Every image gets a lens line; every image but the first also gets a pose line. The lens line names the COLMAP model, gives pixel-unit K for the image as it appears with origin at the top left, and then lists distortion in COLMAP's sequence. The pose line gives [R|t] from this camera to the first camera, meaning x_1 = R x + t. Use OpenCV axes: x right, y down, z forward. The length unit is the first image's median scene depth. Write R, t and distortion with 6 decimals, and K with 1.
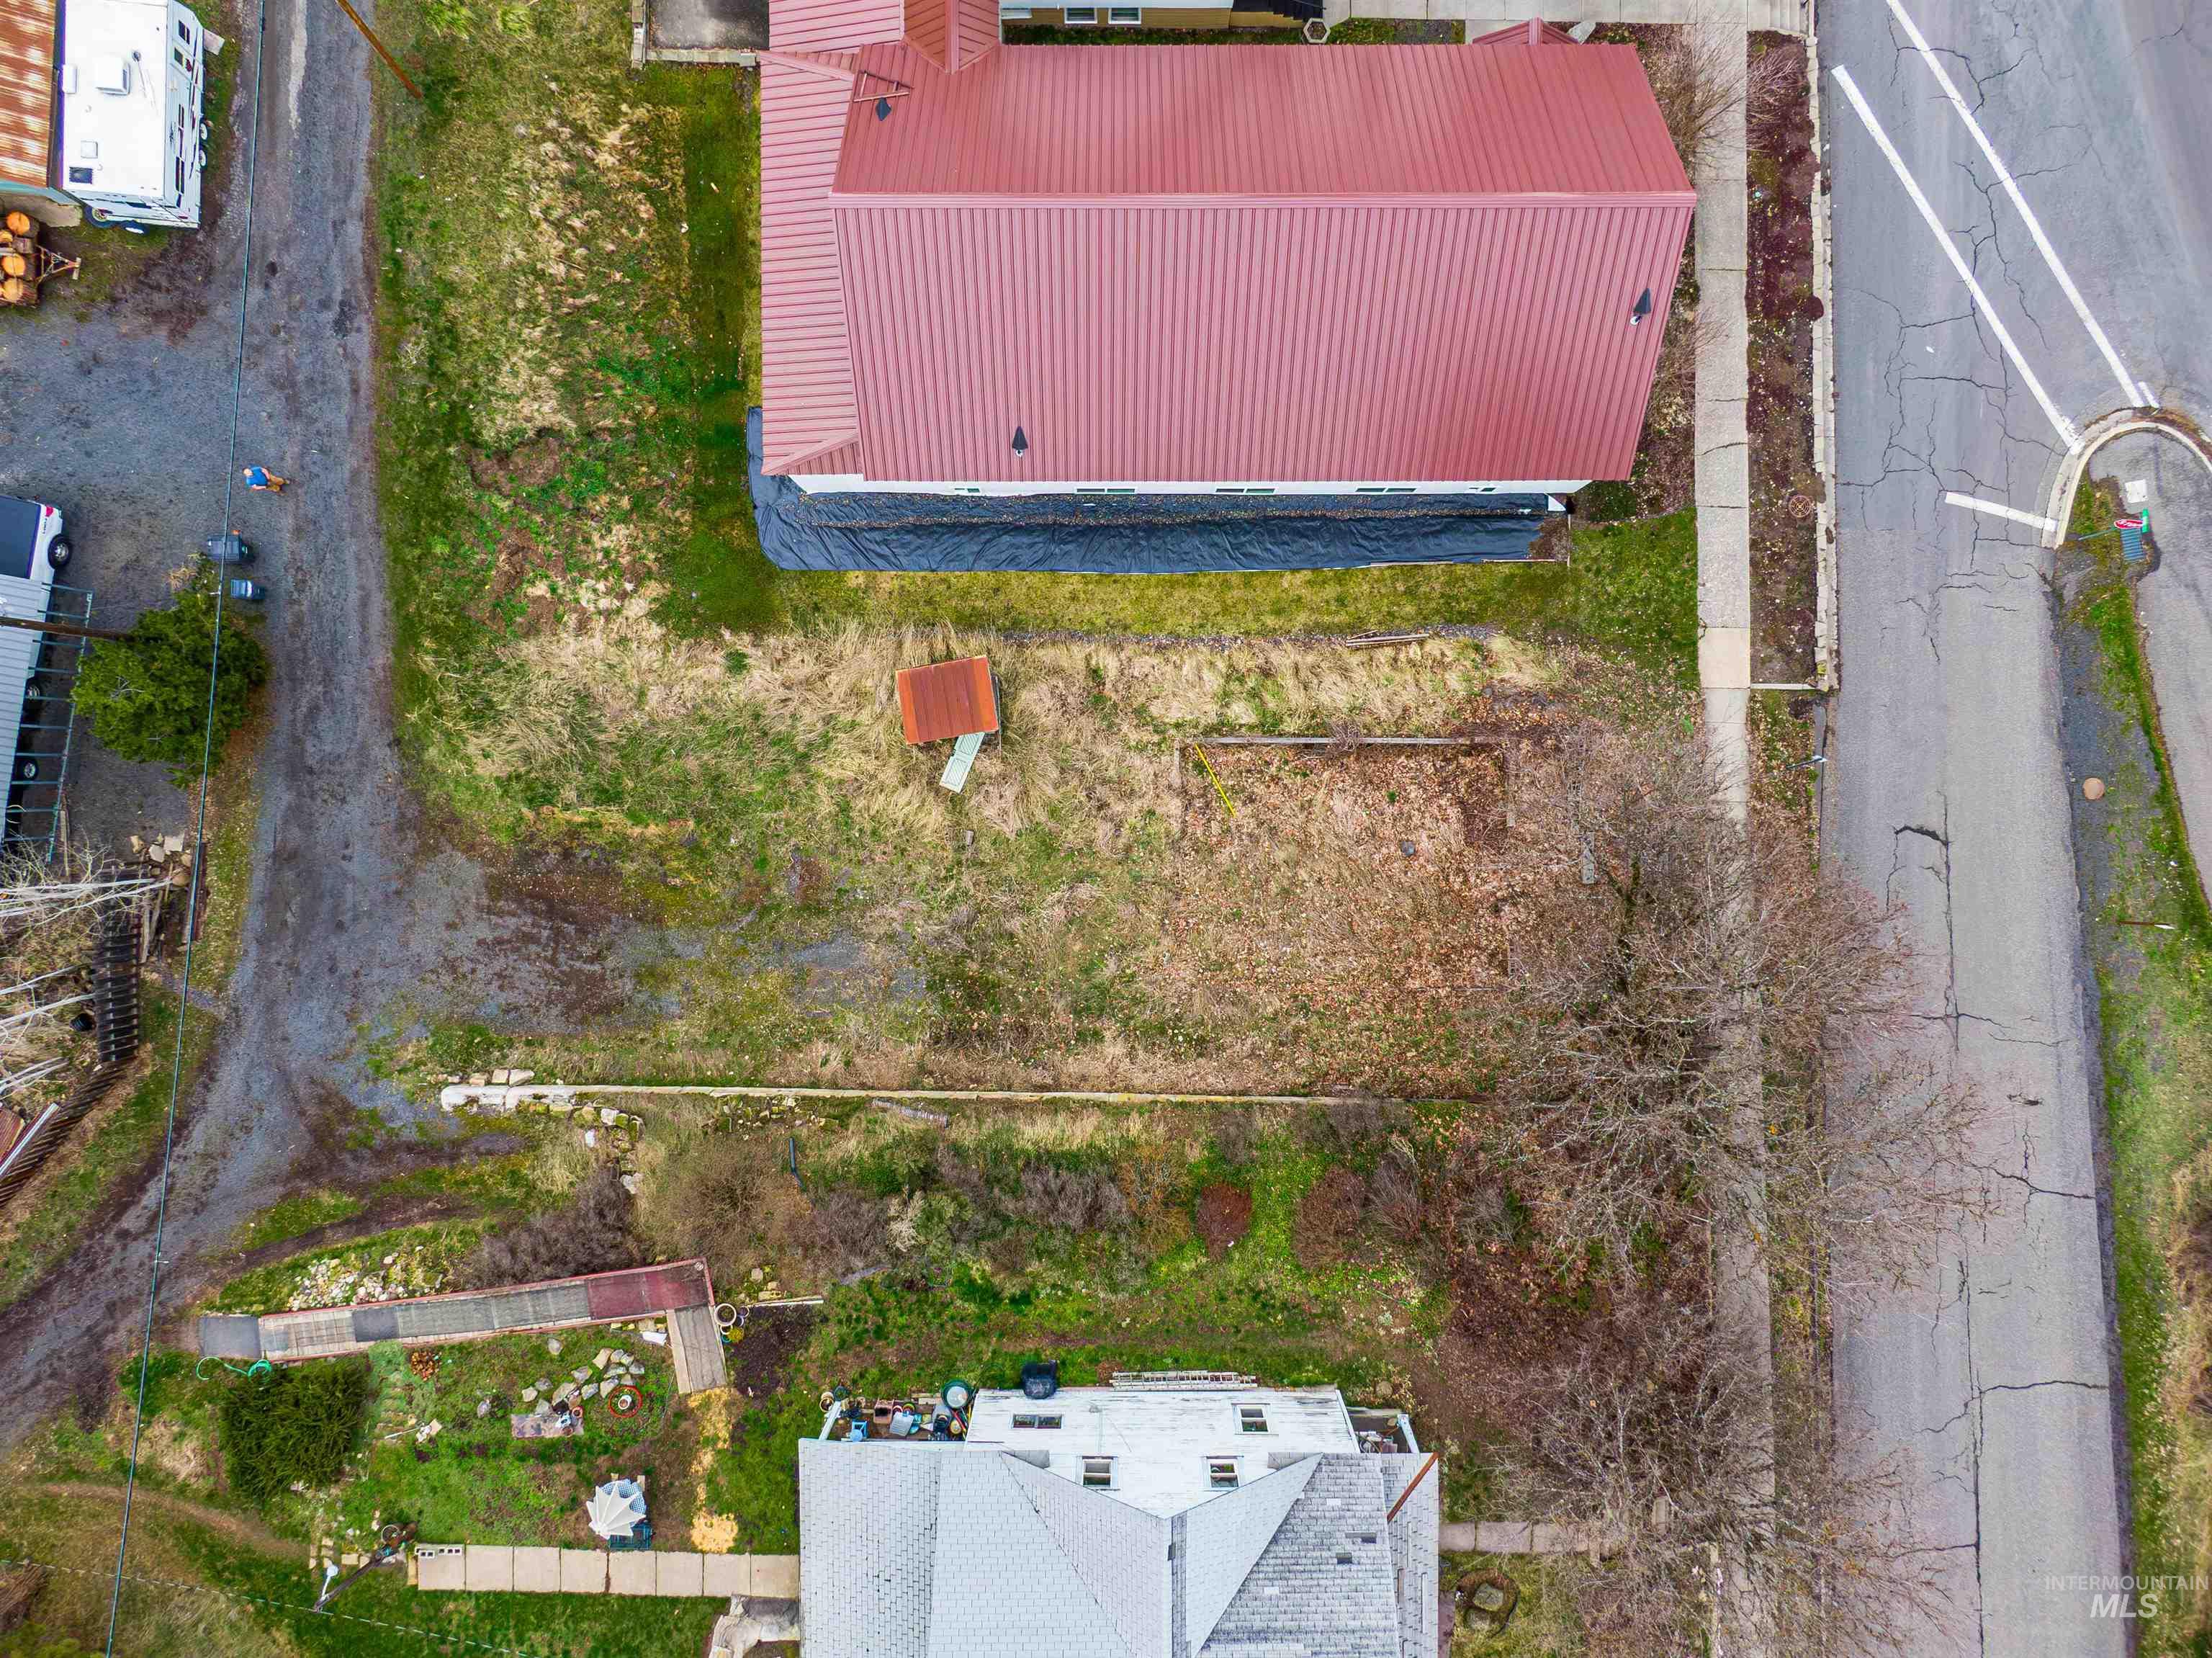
lens RADIAL K [[1587.0, 0, 1109.7], [0, 1587.0, 824.9], [0, 0, 1]] dist [0.032114, -0.046630]
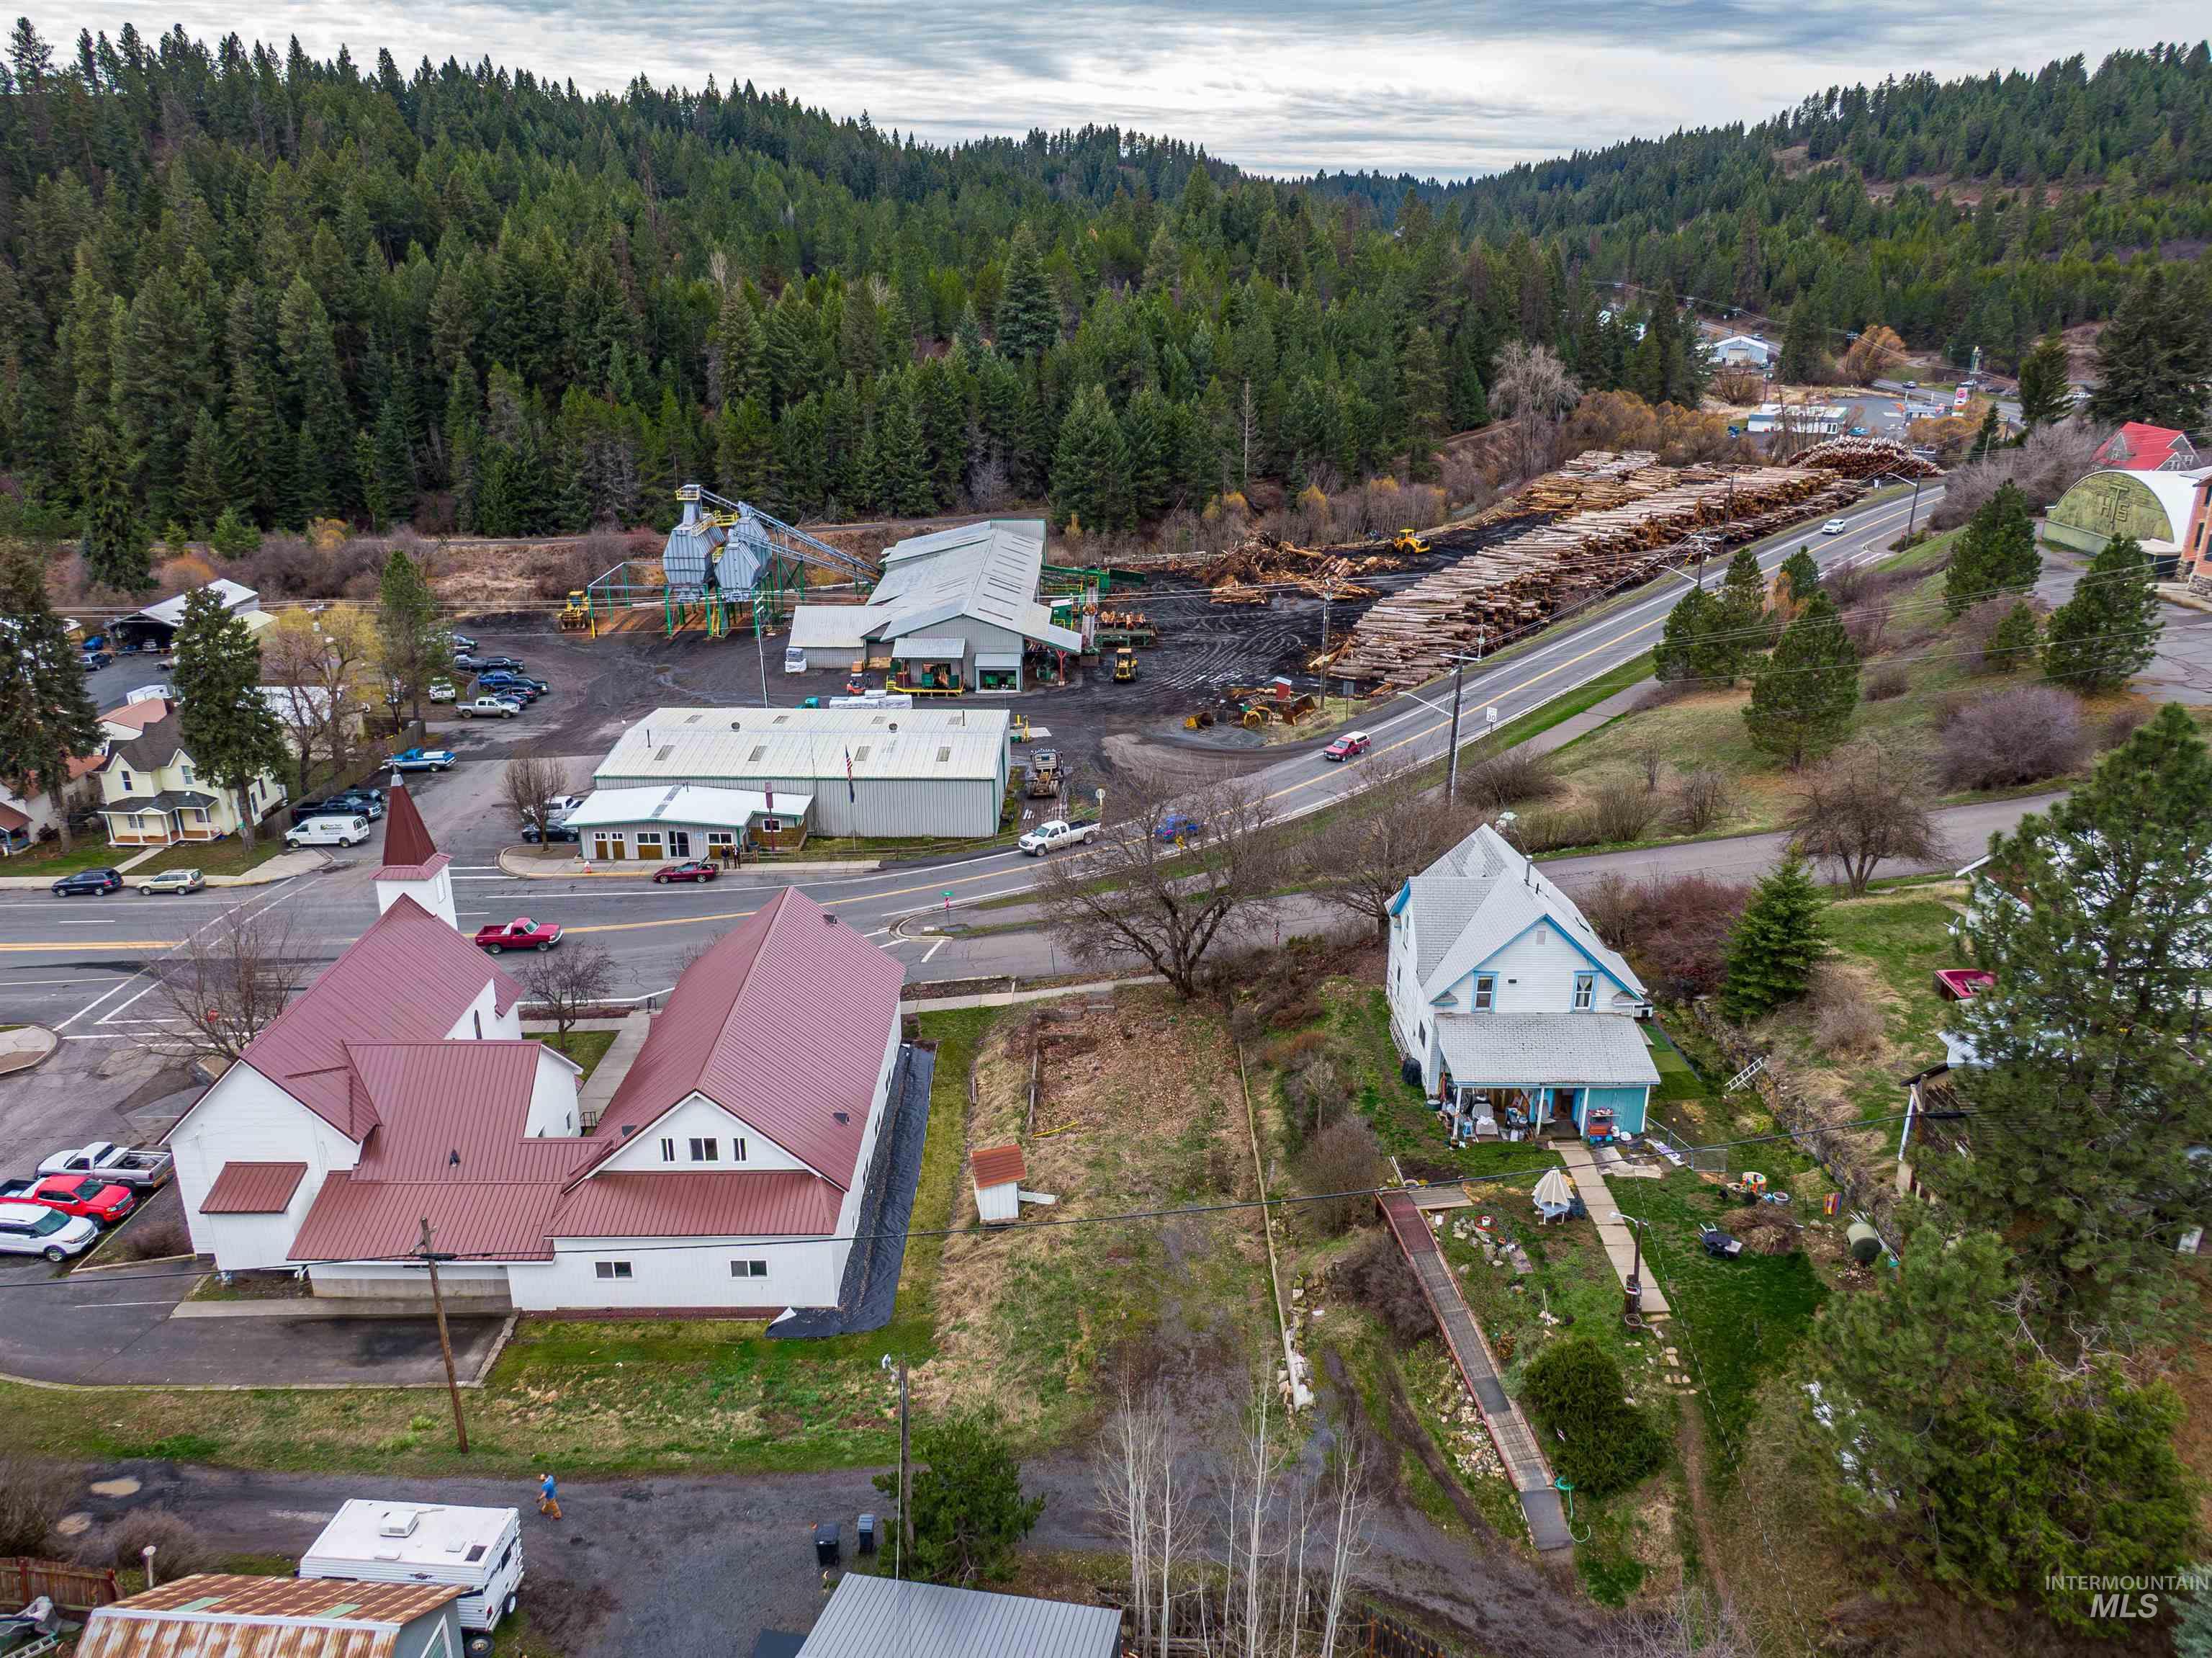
lens RADIAL K [[1587.0, 0, 1096.3], [0, 1587.0, 841.6], [0, 0, 1]] dist [0.032114, -0.046630]
pose [[-0.008157, -0.349737, 0.936813, -1.338289], [0.999622, -0.027440, -0.001541, 0.025236], [0.026245, 0.936446, 0.349828, 0.163982]]
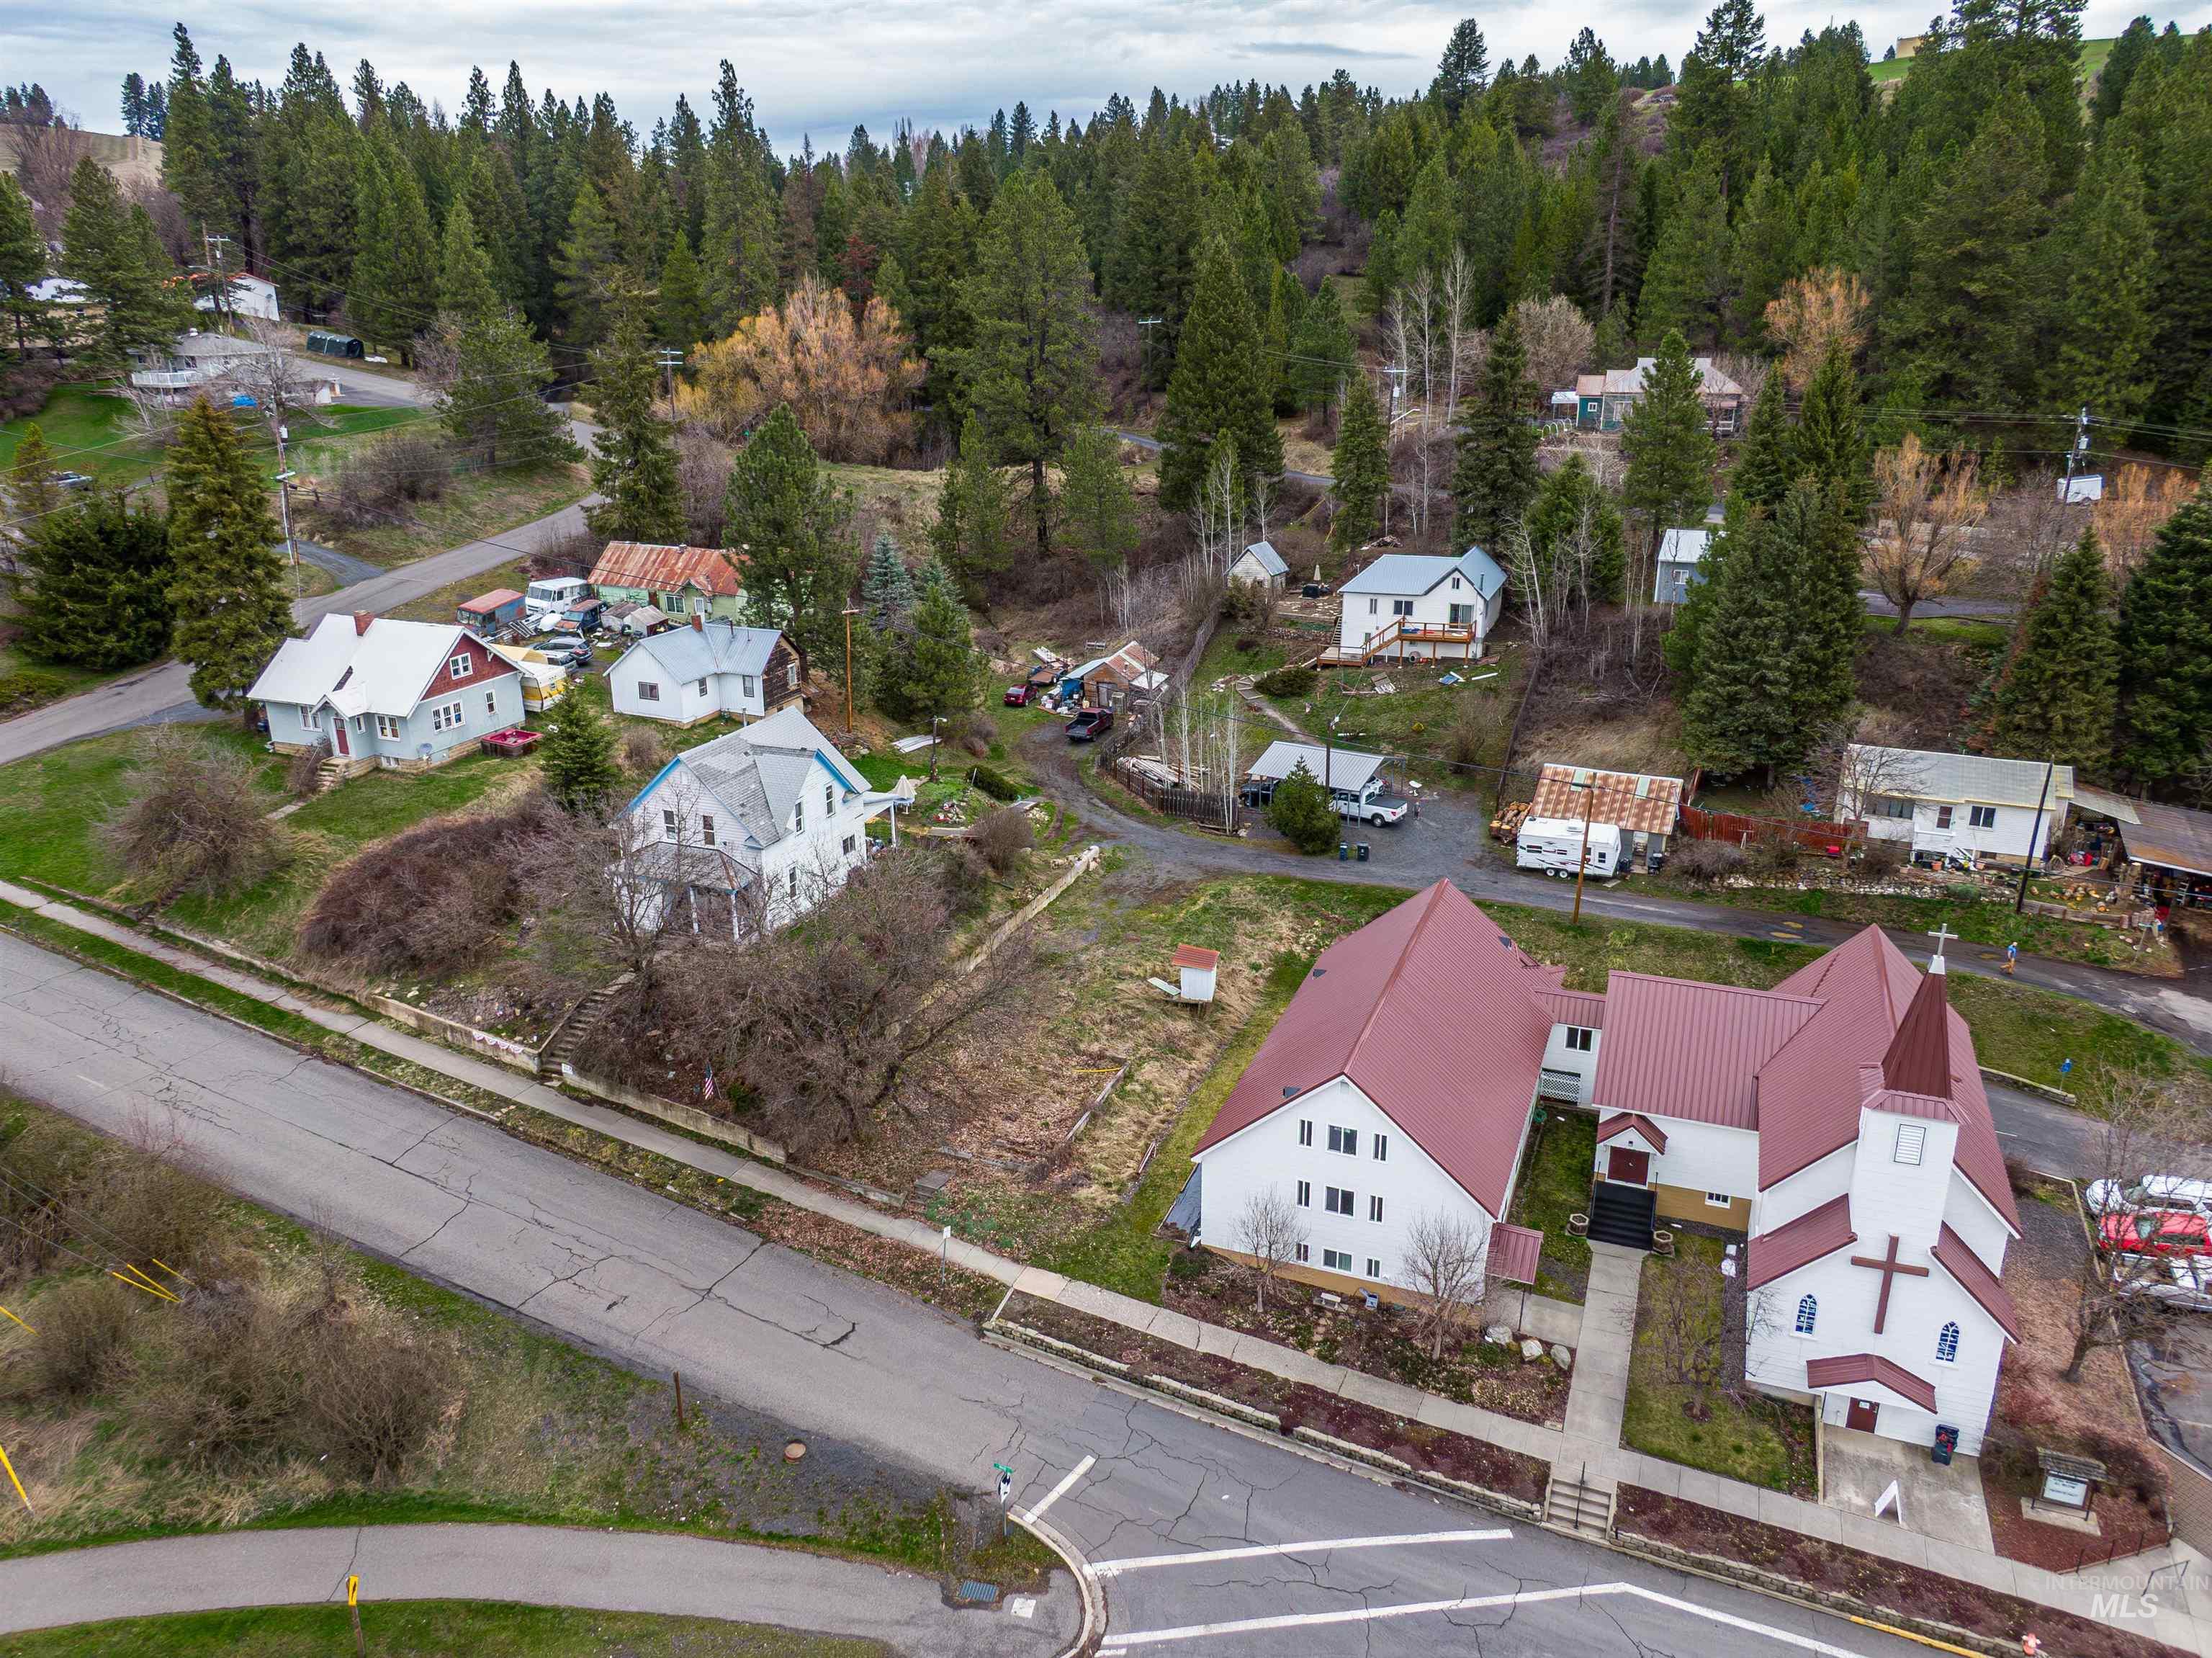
lens RADIAL K [[1587.0, 0, 1098.2], [0, 1587.0, 833.9], [0, 0, 1]] dist [0.032114, -0.046630]
pose [[-0.372140, 0.304164, -0.876924, 1.409714], [-0.928034, -0.138479, 0.345798, -0.551212], [-0.016256, 0.942501, 0.333808, 0.238201]]
